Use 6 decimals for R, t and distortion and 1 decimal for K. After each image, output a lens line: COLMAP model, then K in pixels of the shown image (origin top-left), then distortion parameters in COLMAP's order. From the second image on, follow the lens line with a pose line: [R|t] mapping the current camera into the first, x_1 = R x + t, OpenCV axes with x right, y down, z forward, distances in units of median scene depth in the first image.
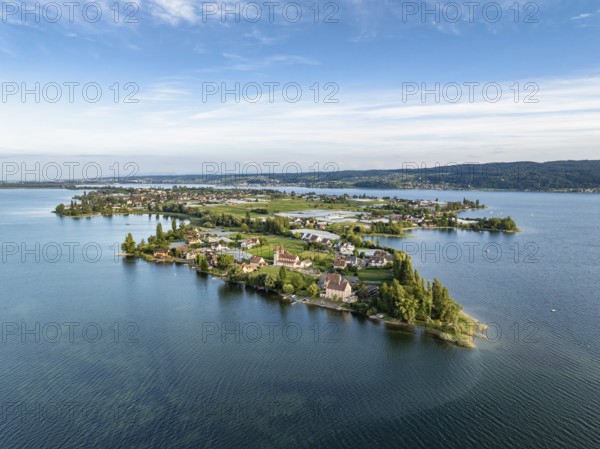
lens RADIAL K [[419.5, 0, 301.3], [0, 419.5, 221.7], [0, 0, 1]] dist [-0.048390, 0.017321]
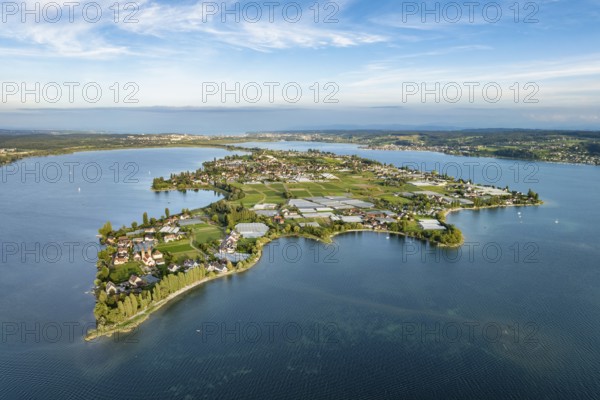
lens RADIAL K [[413.6, 0, 301.3], [0, 413.6, 241.2], [0, 0, 1]] dist [-0.033699, -0.008402]
pose [[0.910332, 0.114950, -0.397594, 0.557094], [-0.050334, 0.984275, 0.169322, -0.129433], [0.410806, -0.134126, 0.901803, -0.029514]]
